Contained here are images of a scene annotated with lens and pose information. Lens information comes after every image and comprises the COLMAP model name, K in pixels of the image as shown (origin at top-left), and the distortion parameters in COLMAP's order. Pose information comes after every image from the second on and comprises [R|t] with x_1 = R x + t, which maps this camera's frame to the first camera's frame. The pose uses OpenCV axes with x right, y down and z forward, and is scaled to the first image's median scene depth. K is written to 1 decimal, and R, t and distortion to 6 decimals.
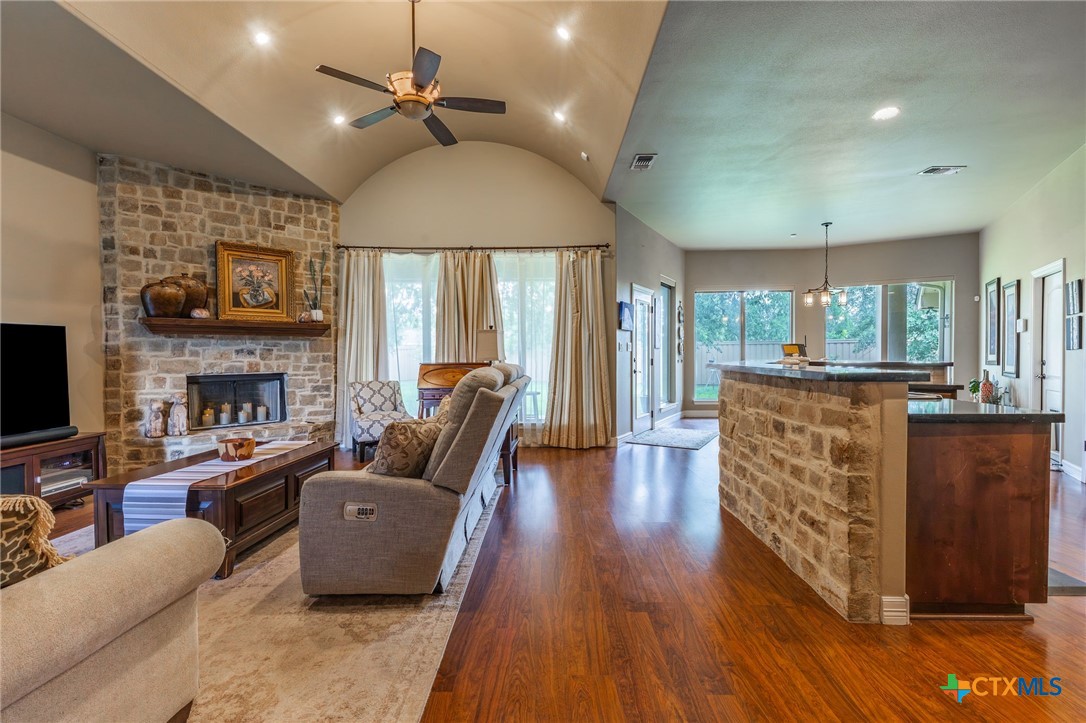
lens RADIAL K [[485.7, 0, 544.3], [0, 485.7, 361.8], [0, 0, 1]] dist [0.006491, -0.001485]
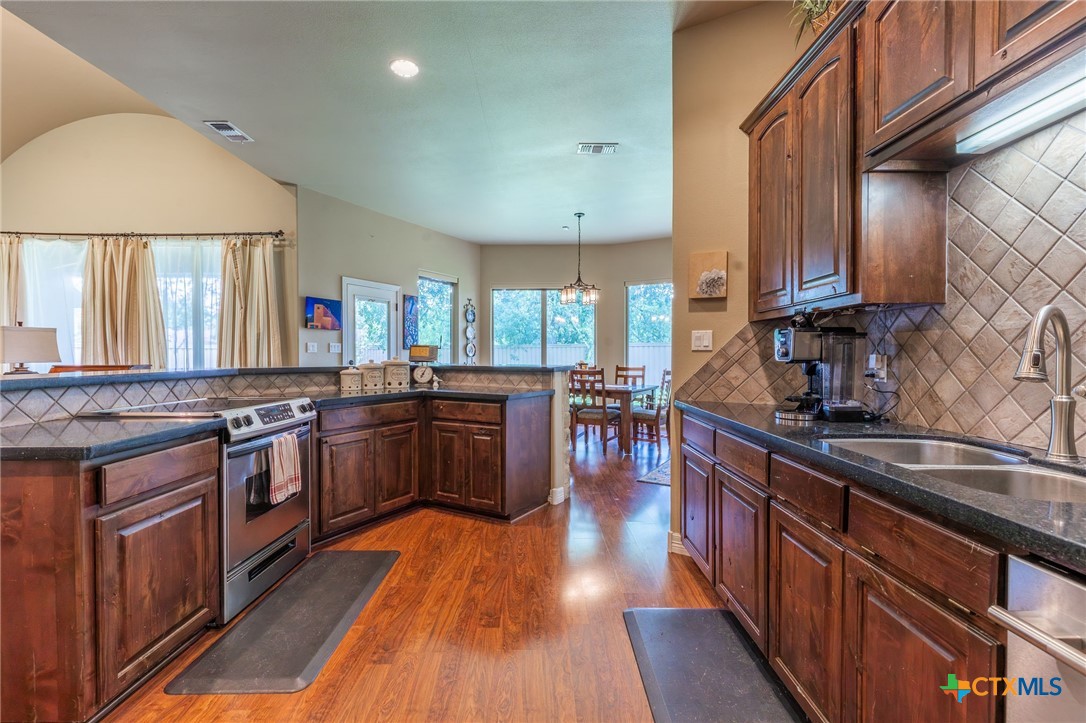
lens RADIAL K [[485.7, 0, 538.1], [0, 485.7, 360.4], [0, 0, 1]] dist [0.006491, -0.001485]
pose [[0.999874, 0.003989, 0.015347, 0.684342], [-0.003923, 0.999983, -0.004321, -0.005961], [-0.015364, 0.004260, 0.999873, 0.123940]]
